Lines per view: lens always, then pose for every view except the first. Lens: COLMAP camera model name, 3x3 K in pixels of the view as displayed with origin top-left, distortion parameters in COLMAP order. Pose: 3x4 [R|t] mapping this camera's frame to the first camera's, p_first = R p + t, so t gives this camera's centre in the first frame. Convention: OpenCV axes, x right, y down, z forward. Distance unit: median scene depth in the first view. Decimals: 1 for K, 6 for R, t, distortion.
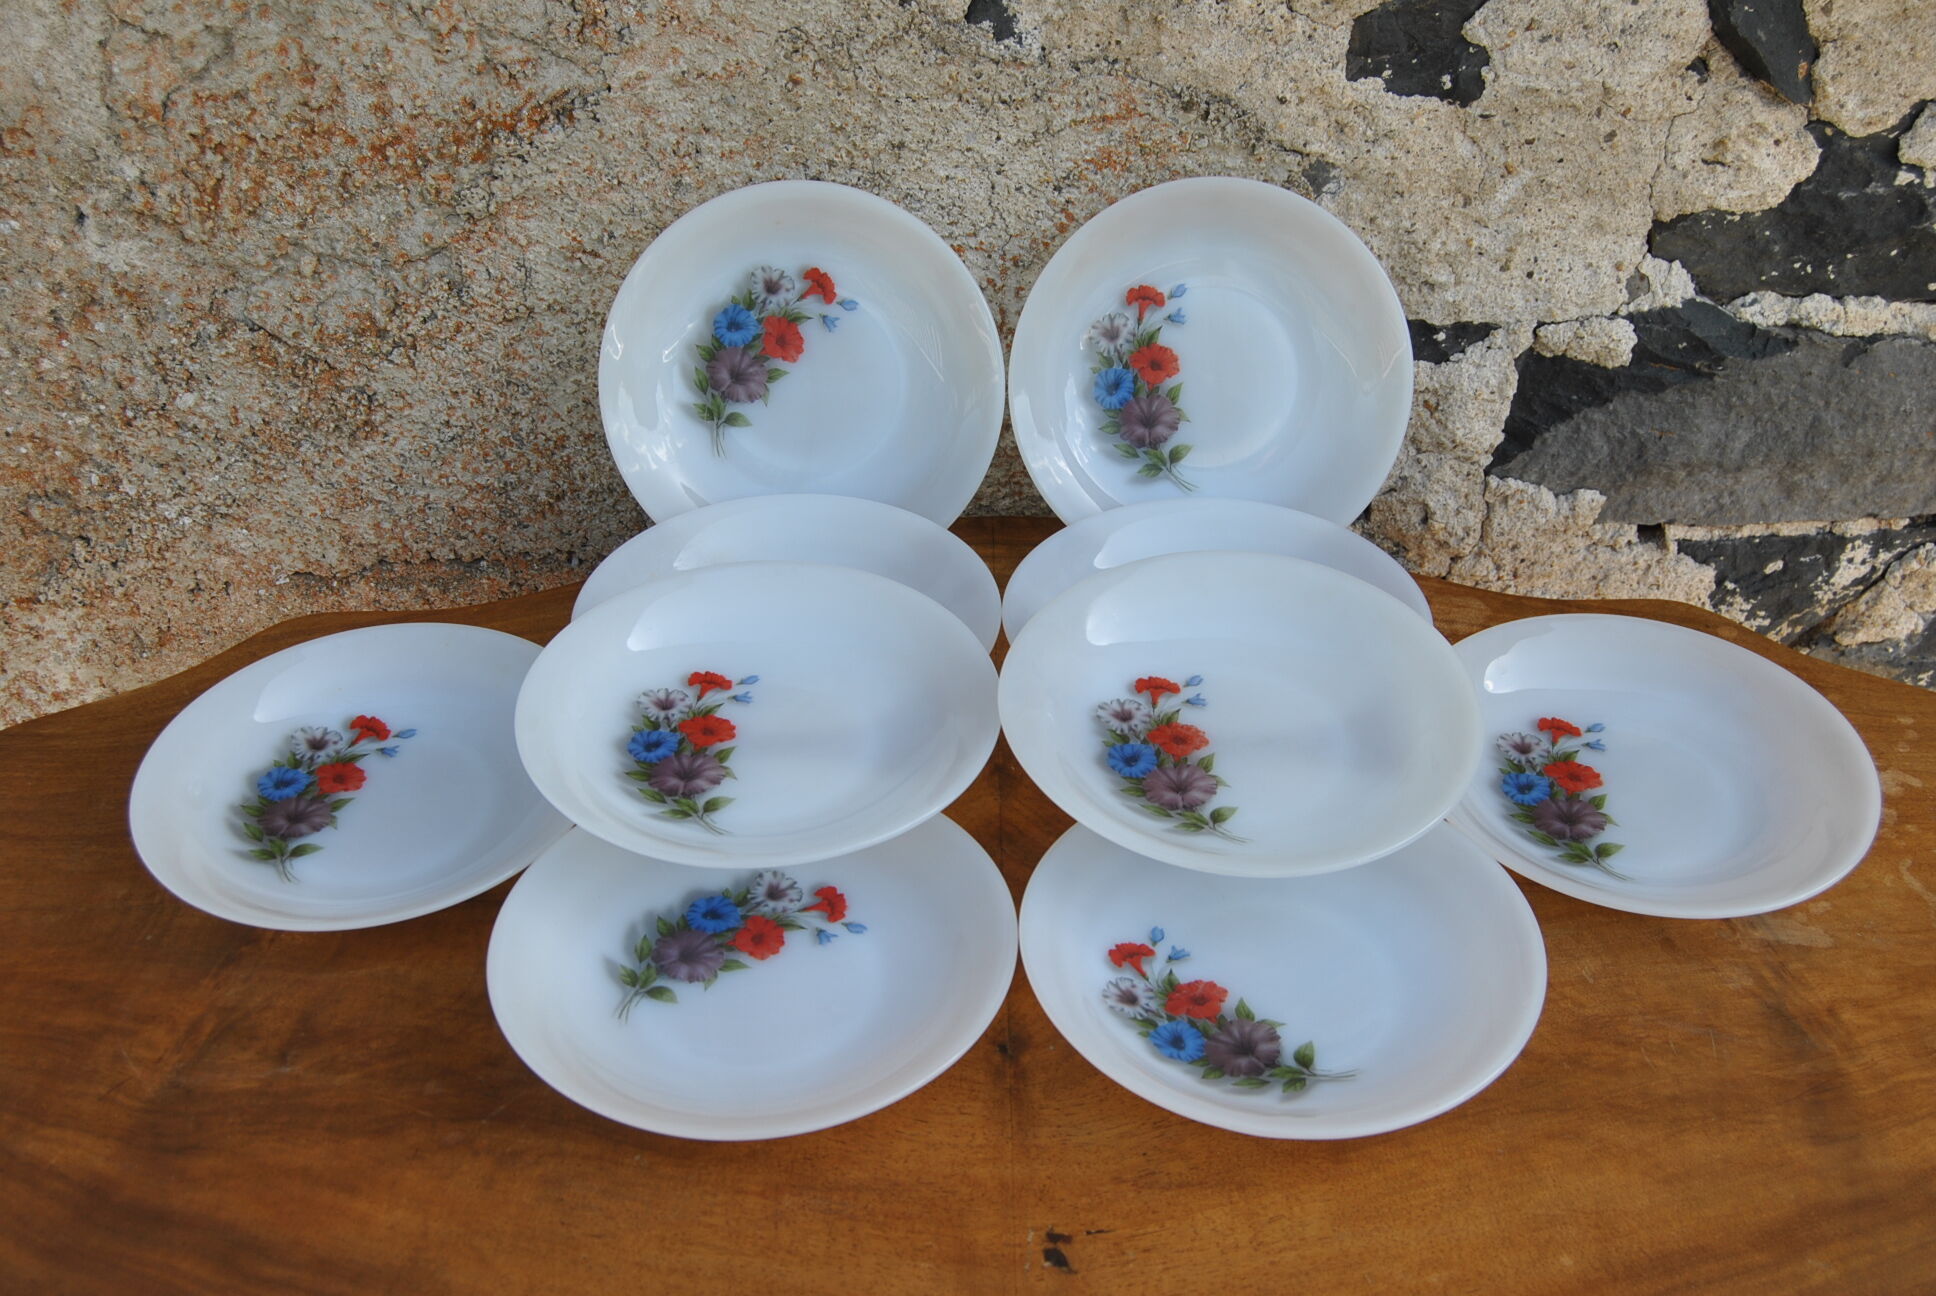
lens RADIAL K [[2006.3, 0, 987.3], [0, 2006.3, 640.3], [0, 0, 1]] dist [-0.074910, 0.031769]
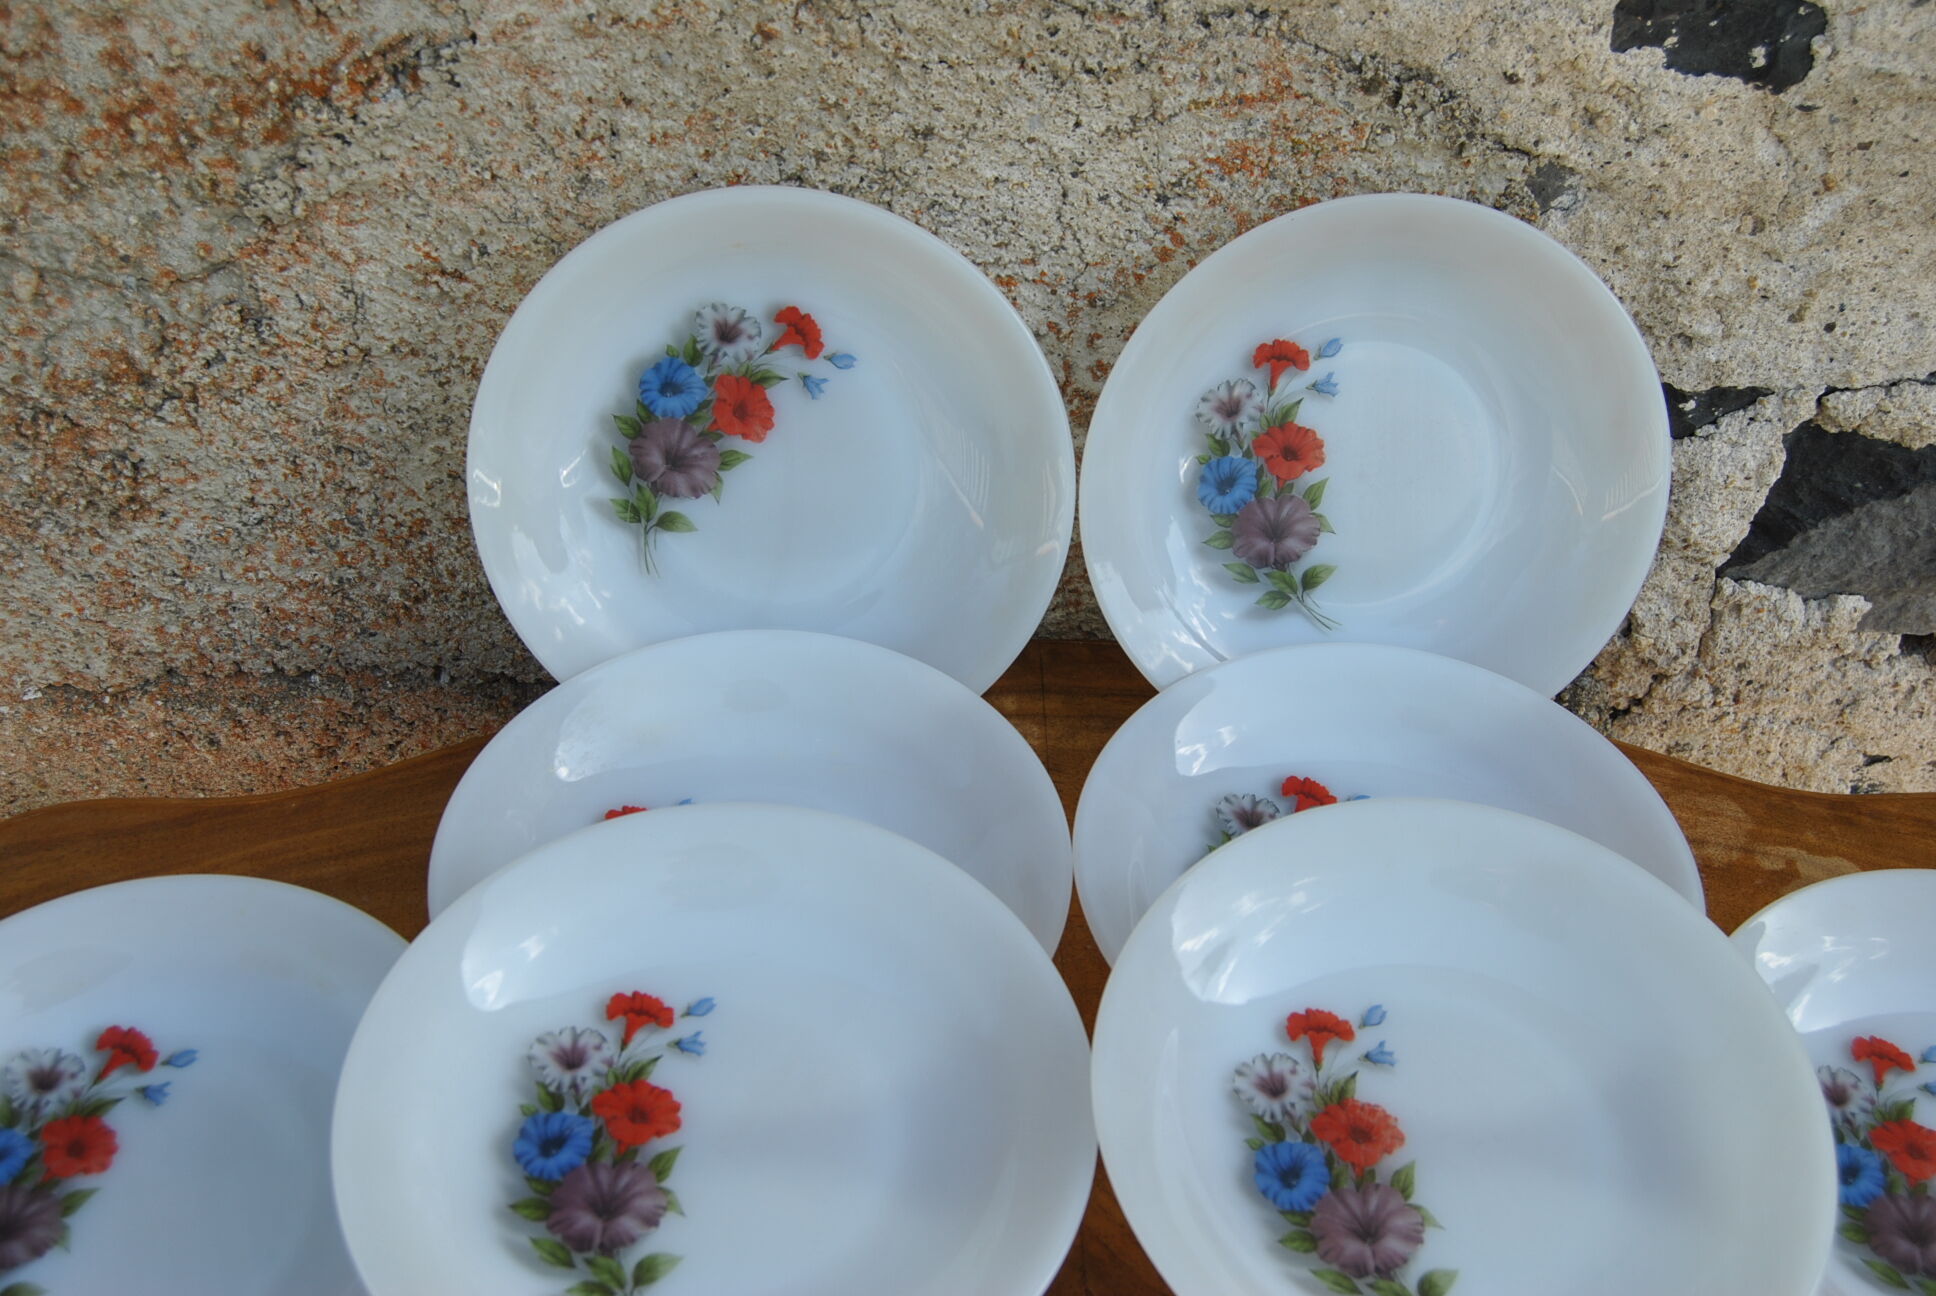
lens RADIAL K [[2006.3, 0, 987.3], [0, 2006.3, 640.3], [0, 0, 1]] dist [-0.074910, 0.031769]
pose [[0.999154, 0.012726, 0.039113, -0.047307], [-0.017995, 0.990344, 0.137458, -0.173826], [-0.036986, -0.138045, 0.989735, 0.333137]]
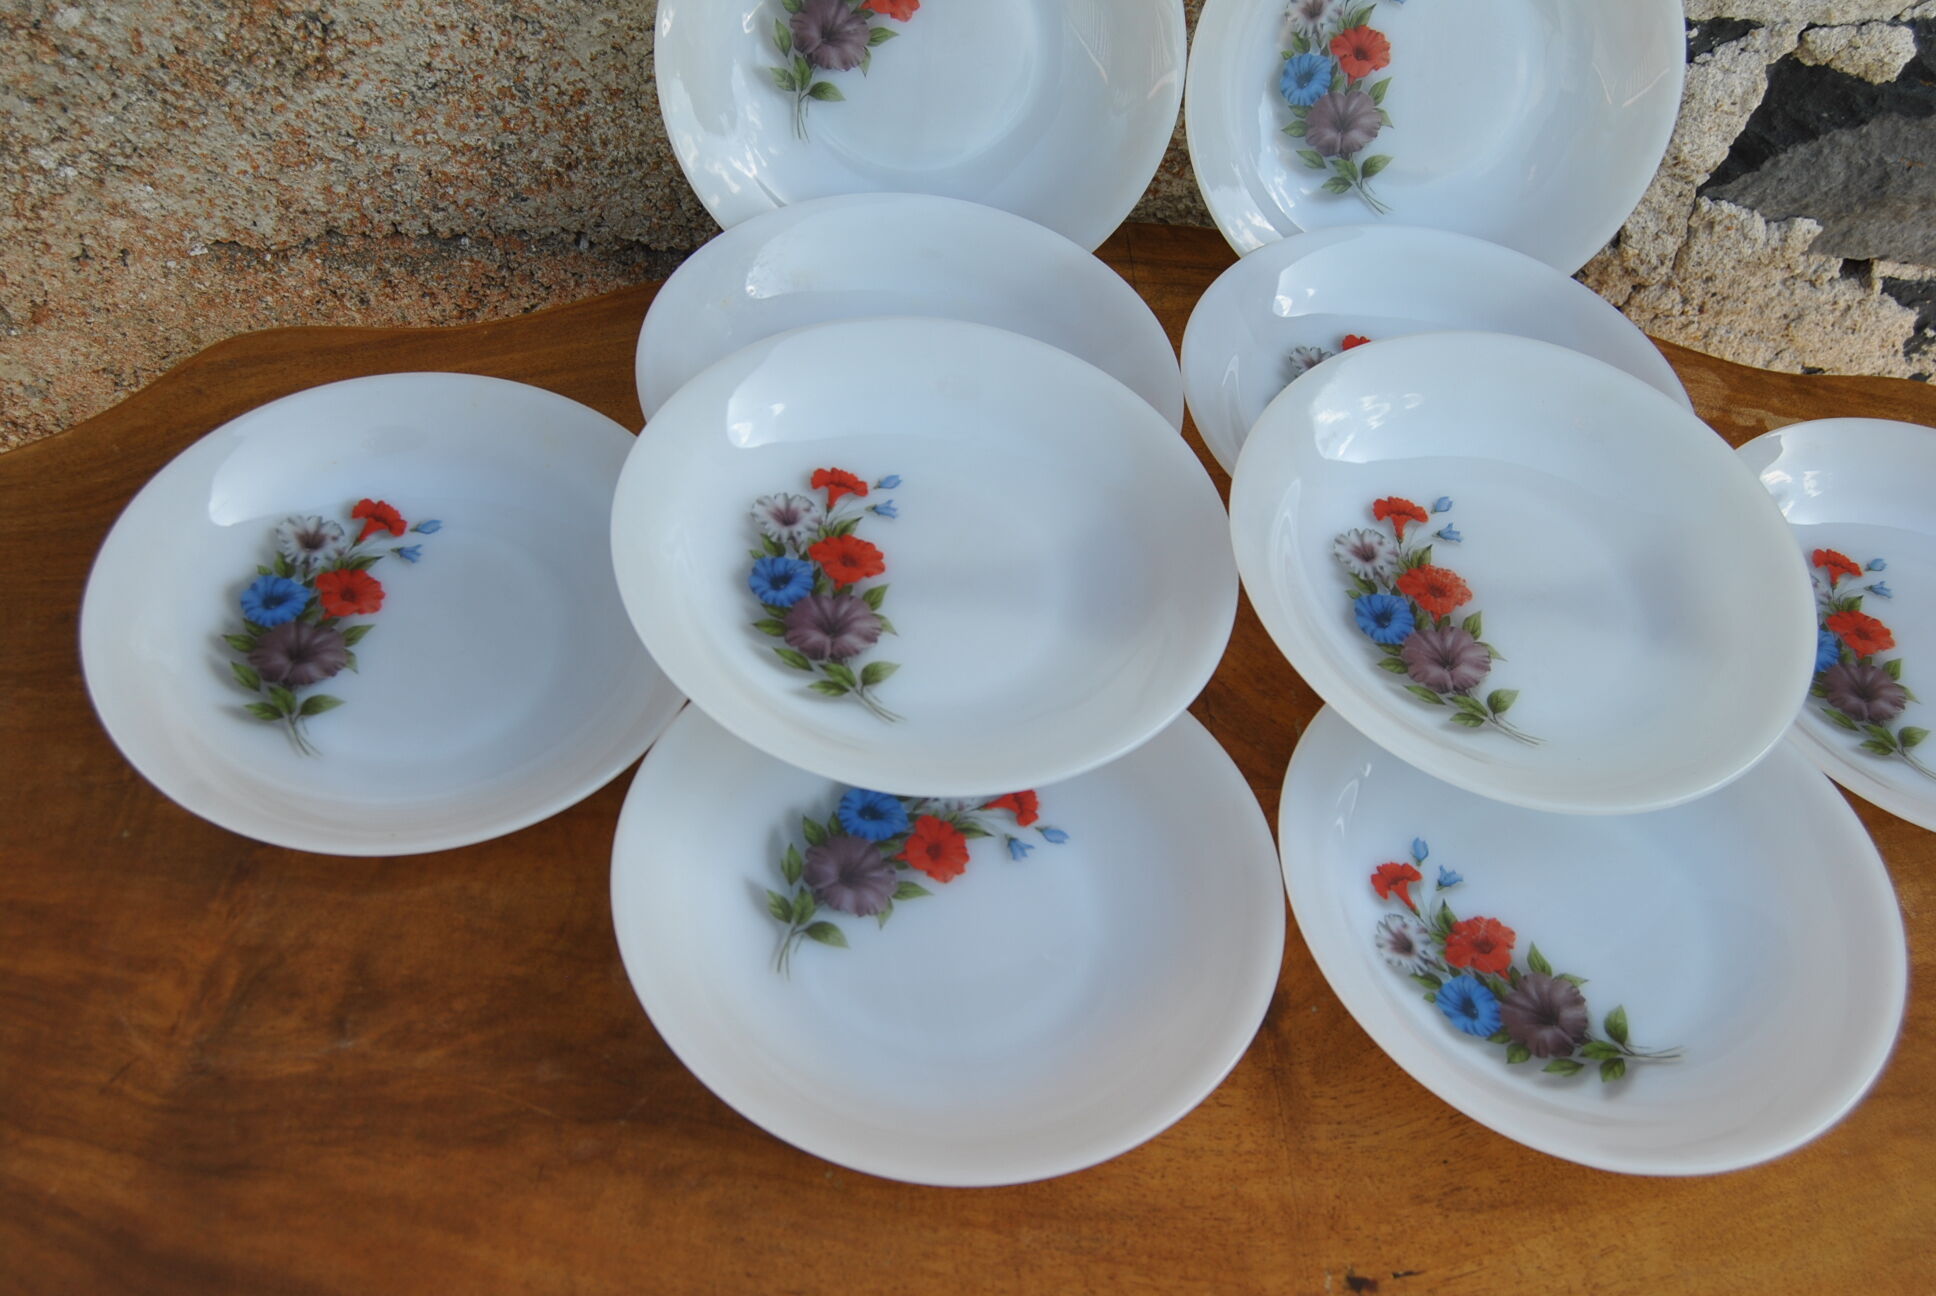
lens RADIAL K [[2006.3, 0, 987.3], [0, 2006.3, 640.3], [0, 0, 1]] dist [-0.074910, 0.031769]
pose [[0.992581, 0.025168, 0.118955, -0.156514], [-0.054871, 0.965773, 0.253518, -0.109391], [-0.108503, -0.258165, 0.959989, 0.212888]]
